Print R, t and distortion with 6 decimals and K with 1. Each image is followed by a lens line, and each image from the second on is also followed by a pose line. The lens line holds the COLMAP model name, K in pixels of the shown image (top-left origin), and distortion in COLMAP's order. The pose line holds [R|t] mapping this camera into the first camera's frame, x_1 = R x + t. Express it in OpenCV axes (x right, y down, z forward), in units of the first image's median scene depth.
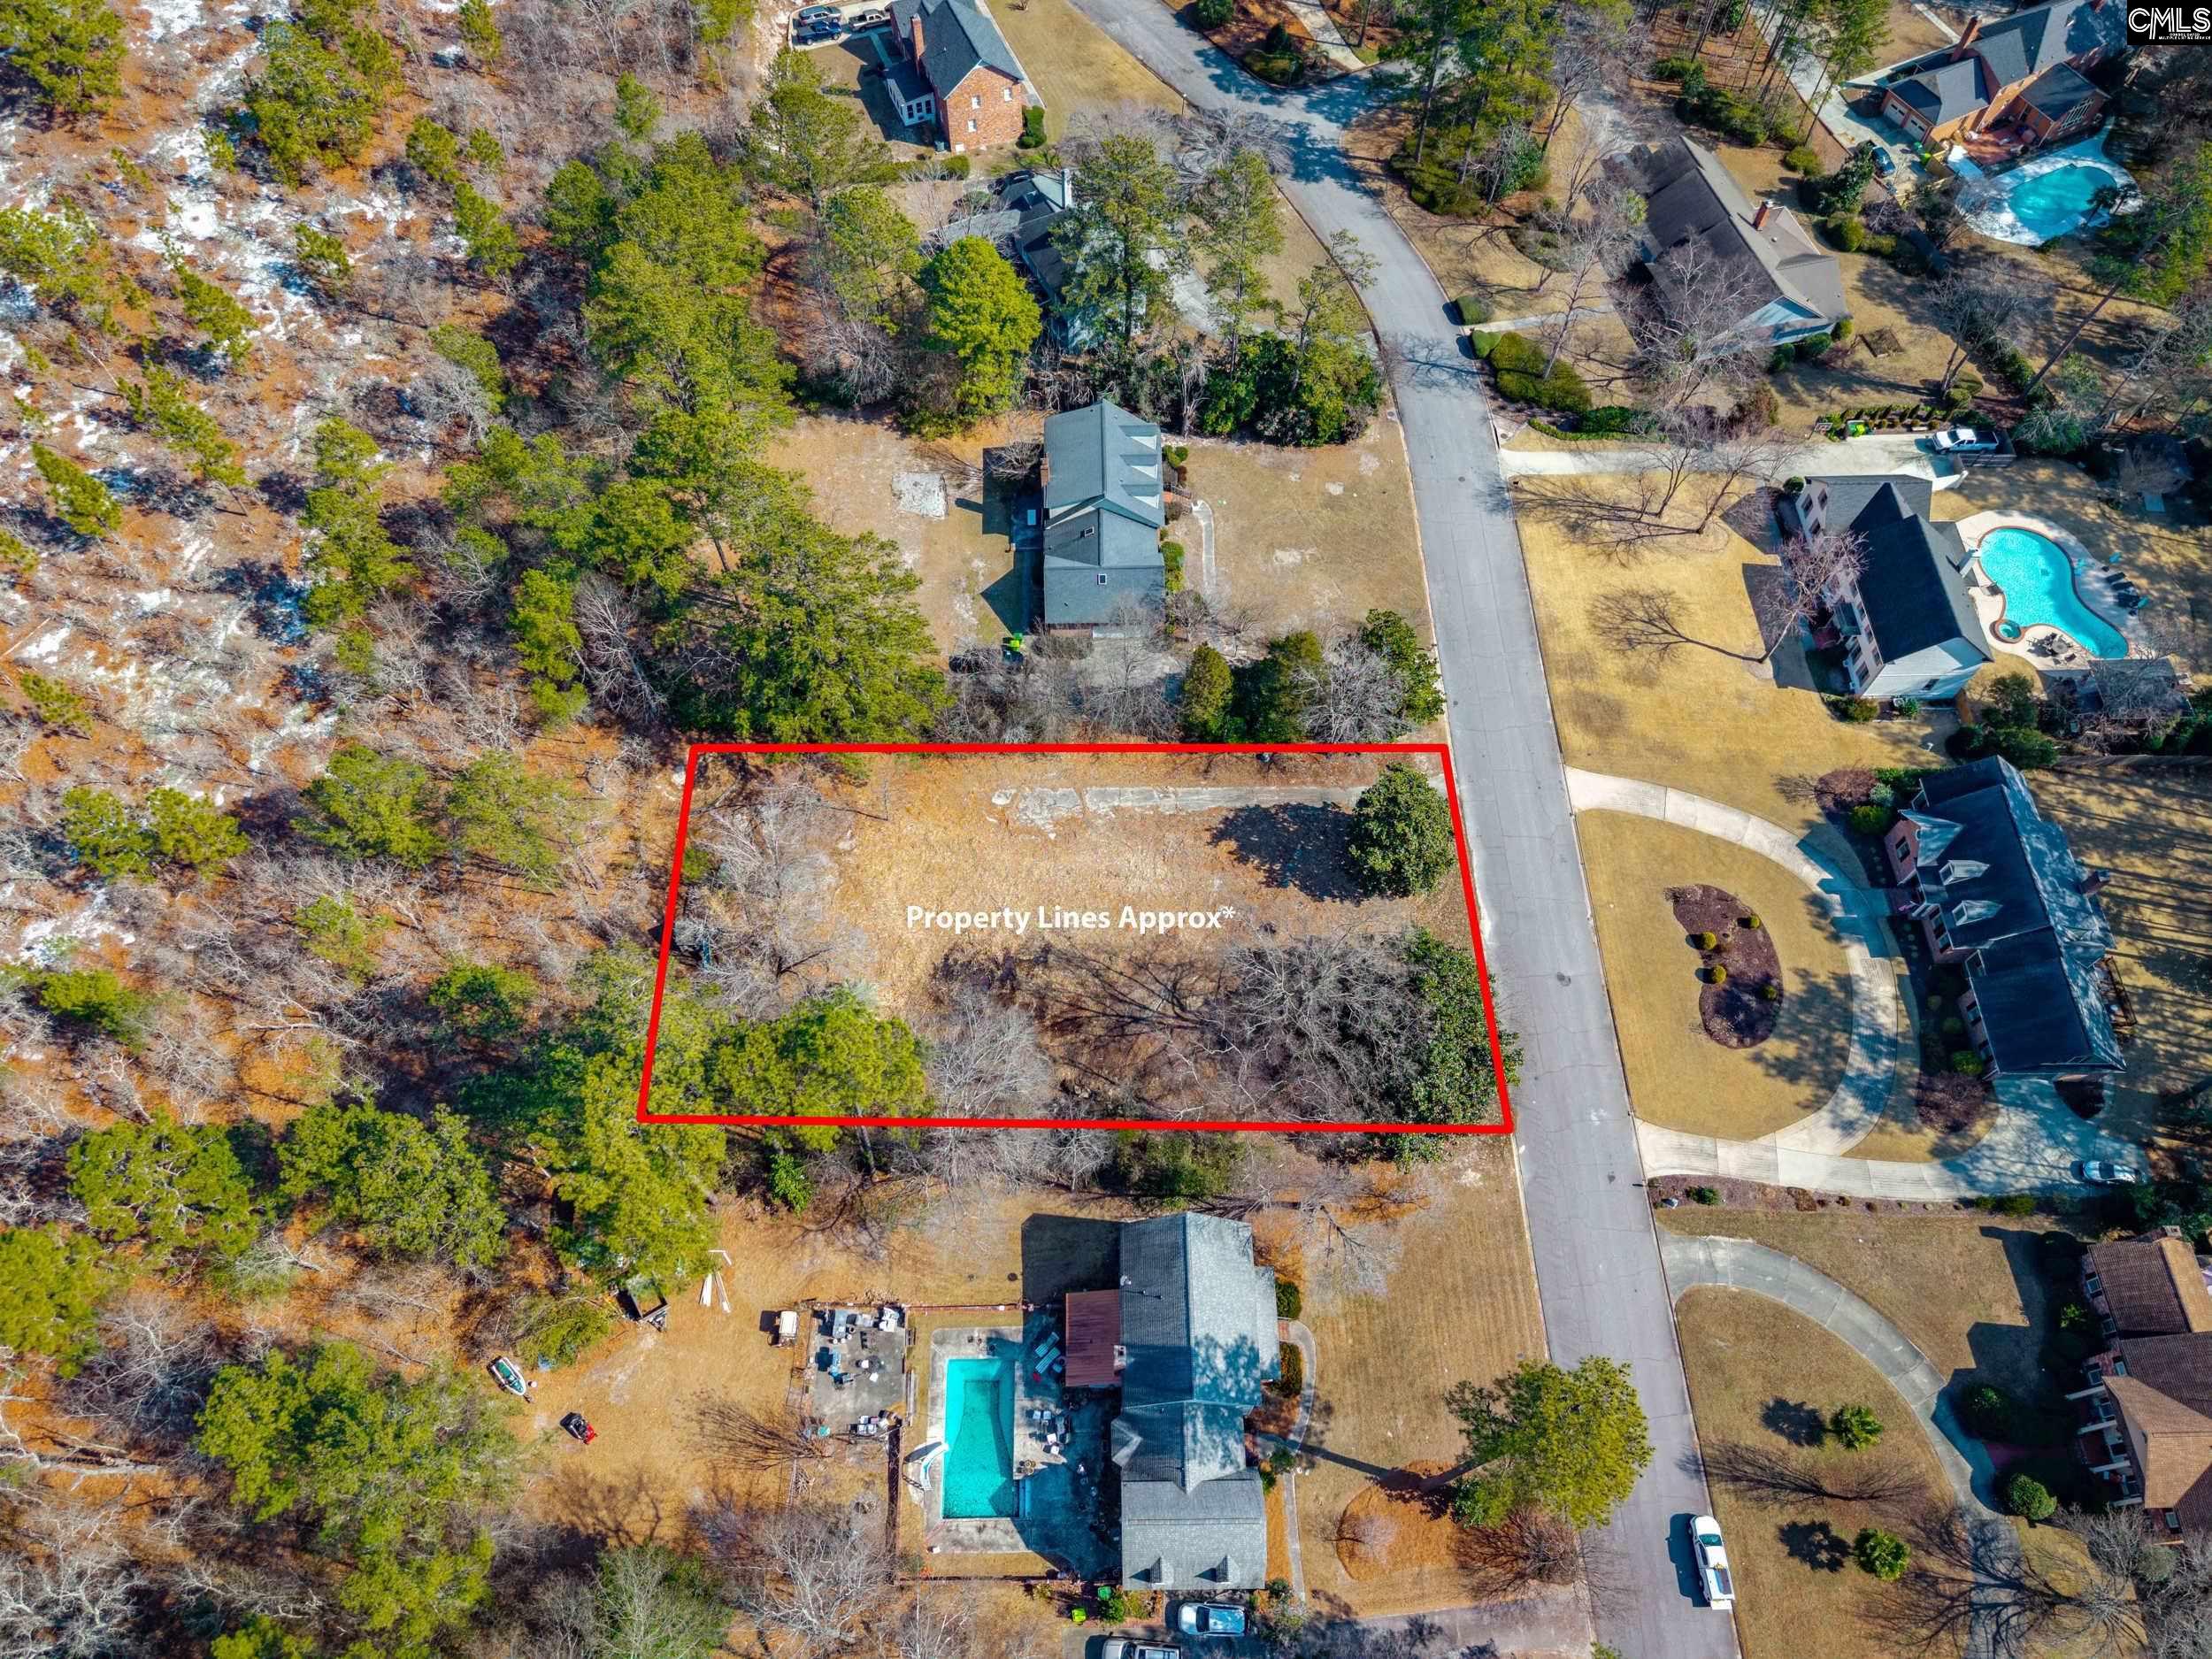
lens RADIAL K [[1483.6, 0, 1100.9], [0, 1483.6, 838.4], [0, 0, 1]] dist [0.017436, -0.021195]
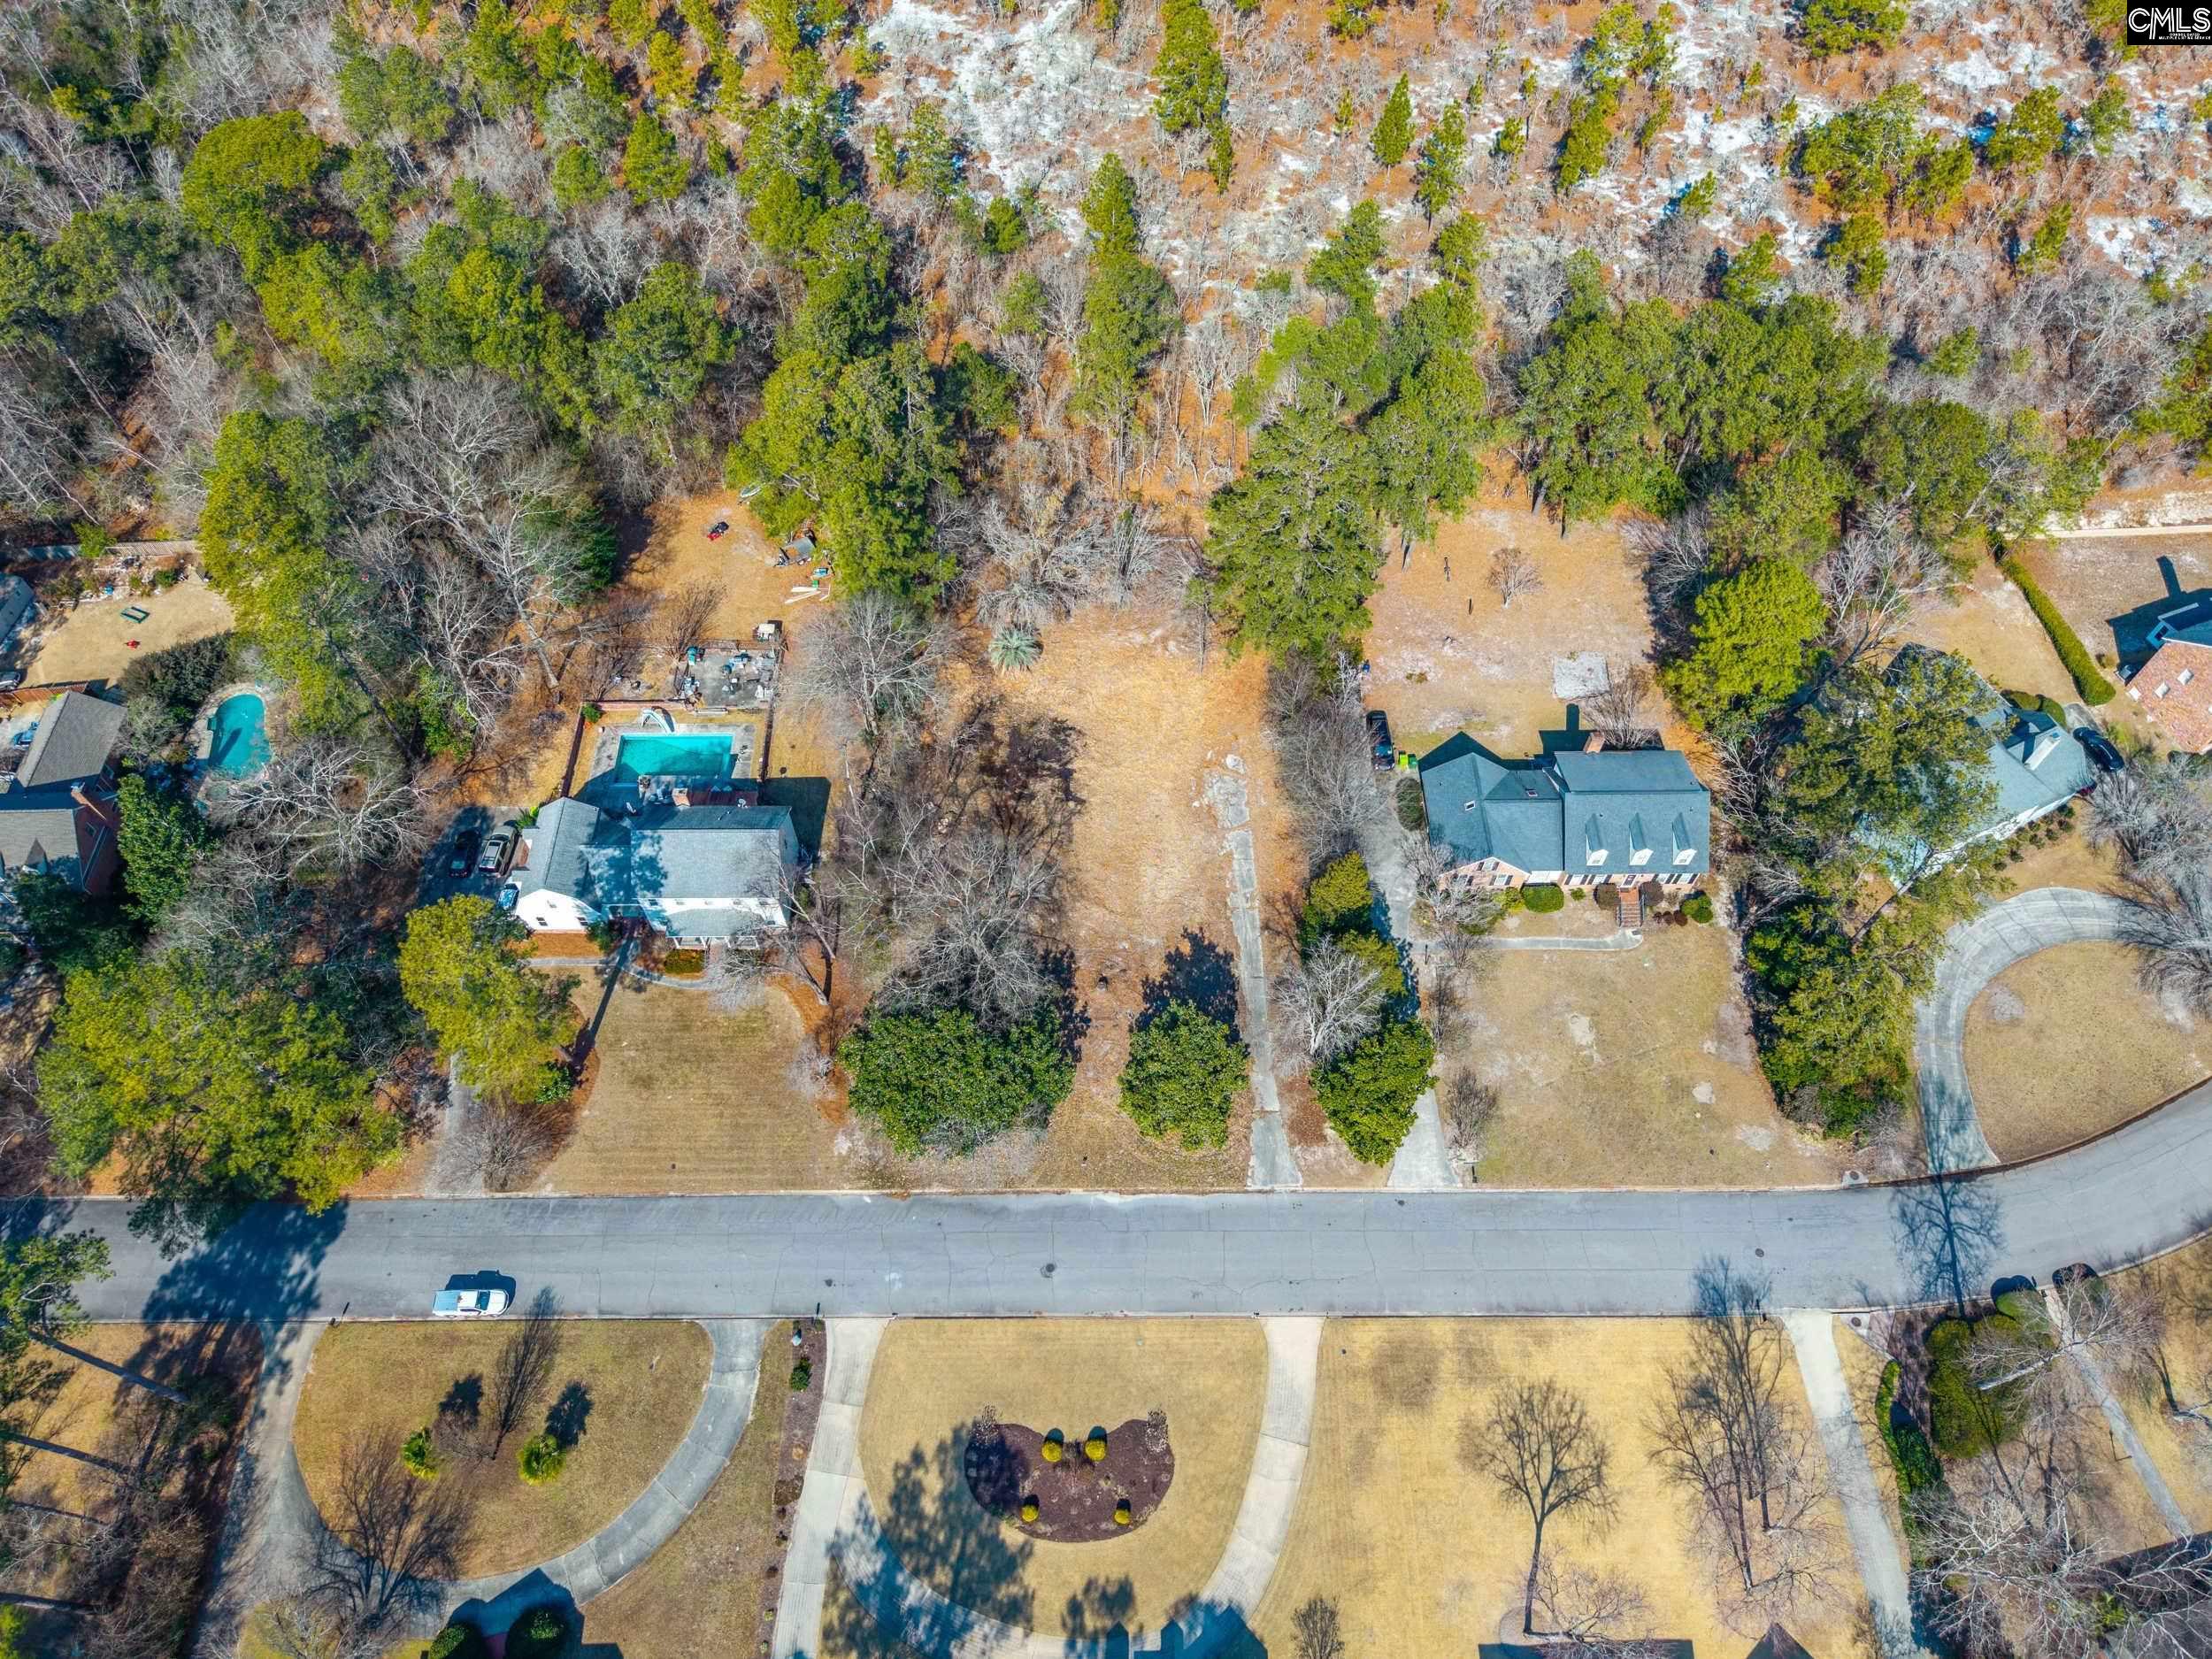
lens RADIAL K [[1483.6, 0, 1099.2], [0, 1483.6, 834.0], [0, 0, 1]] dist [0.017436, -0.021195]
pose [[-0.005621, 0.835137, -0.550013, 0.559688], [-0.872634, 0.264507, 0.410543, -0.363954], [0.488342, 0.482268, 0.727283, 0.196231]]
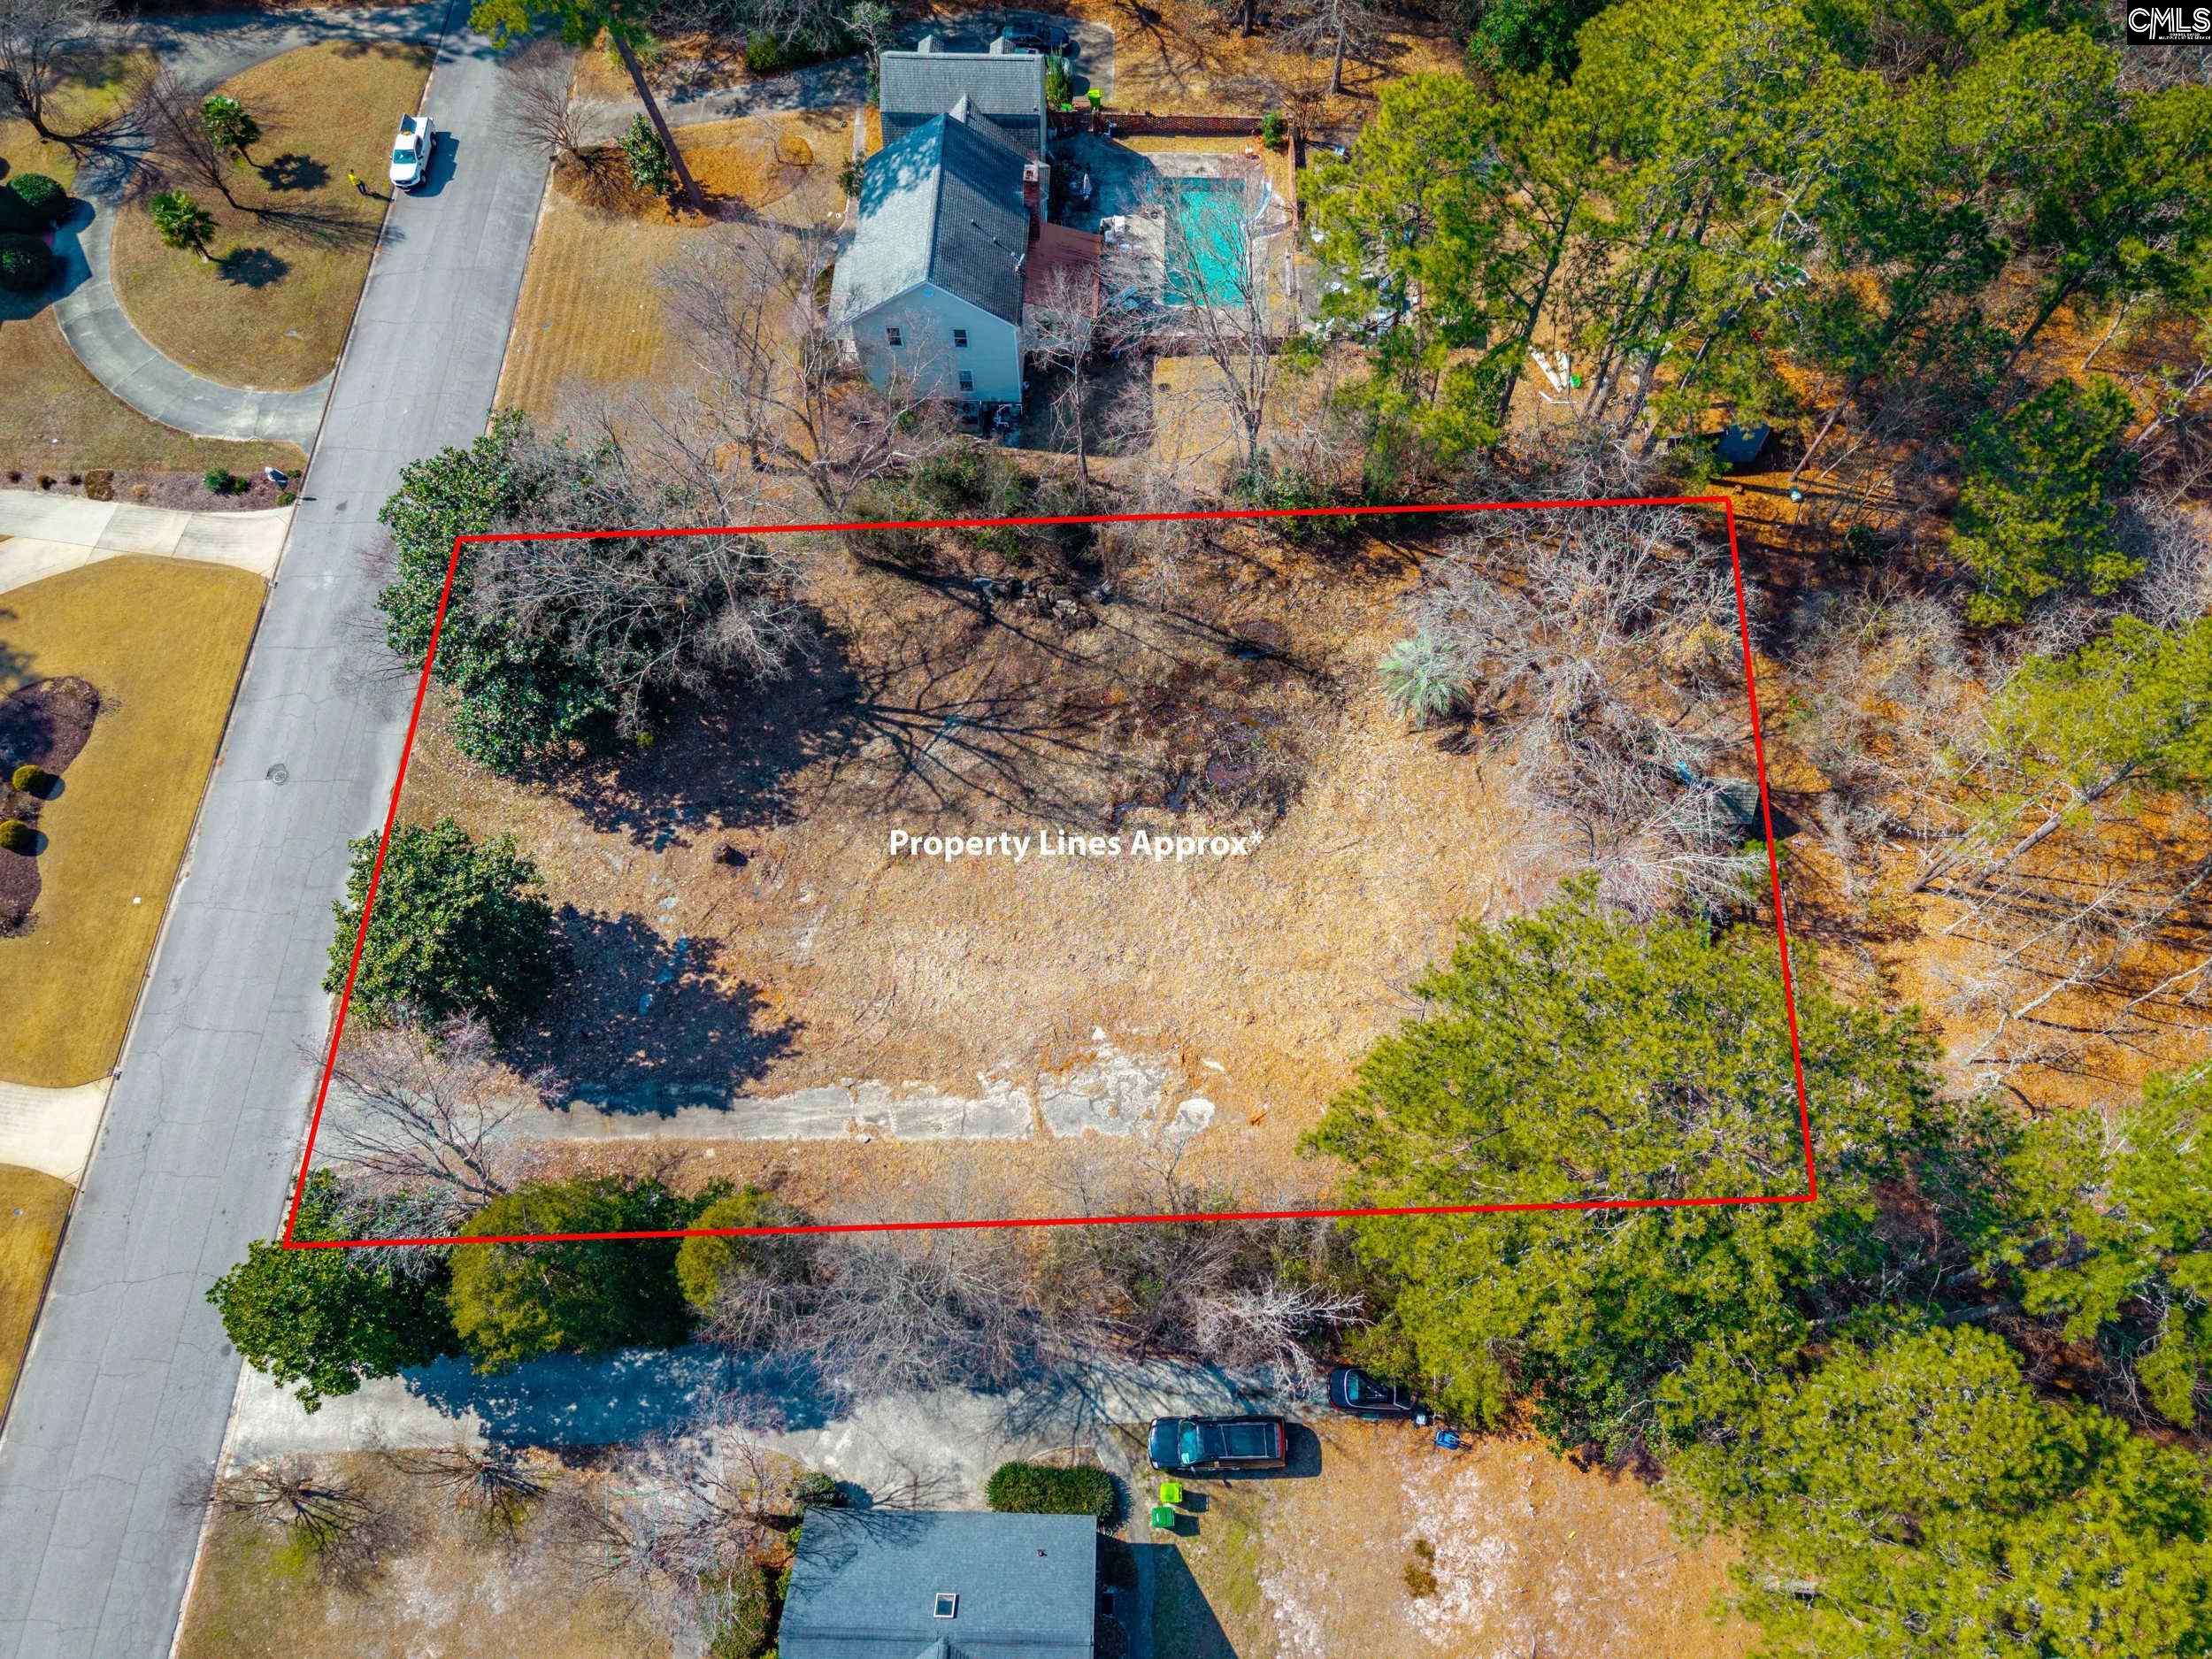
lens RADIAL K [[1483.6, 0, 1093.7], [0, 1483.6, 843.6], [0, 0, 1]] dist [0.017436, -0.021195]
pose [[-0.998952, -0.038085, 0.025383, -0.041692], [0.042757, -0.578695, 0.814423, -0.386418], [-0.016329, 0.814655, 0.579716, 0.620815]]
